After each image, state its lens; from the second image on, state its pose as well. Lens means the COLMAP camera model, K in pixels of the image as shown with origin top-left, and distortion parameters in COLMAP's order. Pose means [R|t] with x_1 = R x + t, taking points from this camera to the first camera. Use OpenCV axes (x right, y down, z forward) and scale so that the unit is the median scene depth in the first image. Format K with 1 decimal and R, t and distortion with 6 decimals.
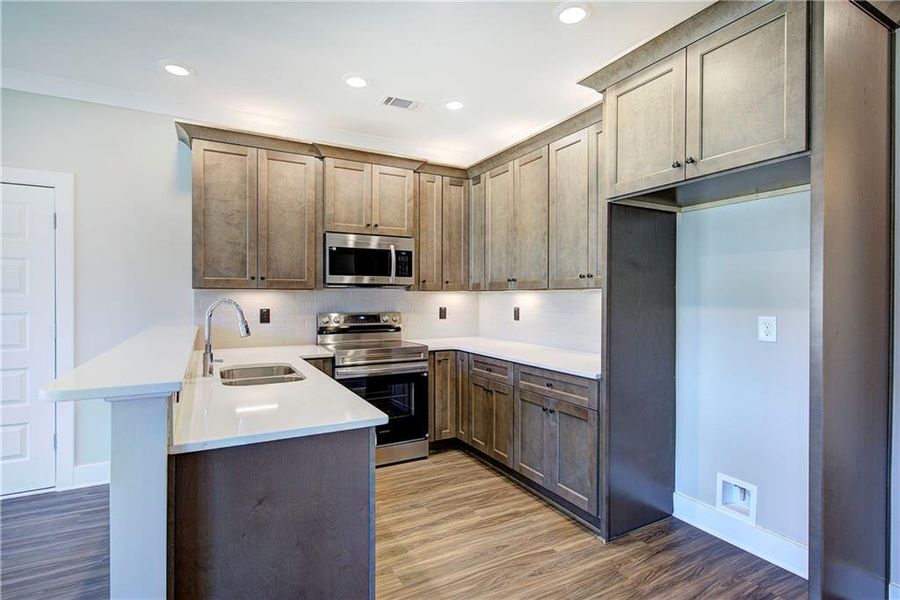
lens RADIAL K [[444.8, 0, 454.1], [0, 444.8, 299.7], [0, 0, 1]] dist [0.003336, 0.000366]
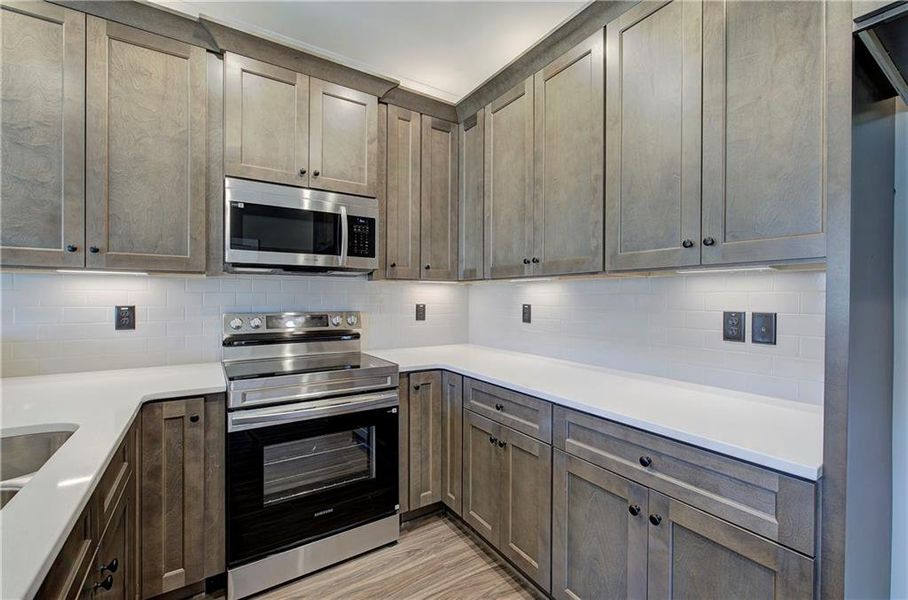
lens RADIAL K [[382.0, 0, 456.8], [0, 382.0, 298.8], [0, 0, 1]] dist [-0.007344, 0.001670]
pose [[0.997022, 0.002110, 0.077093, -0.019324], [-0.001933, 0.999995, -0.002378, 0.012270], [-0.077098, 0.002222, 0.997021, 0.482905]]
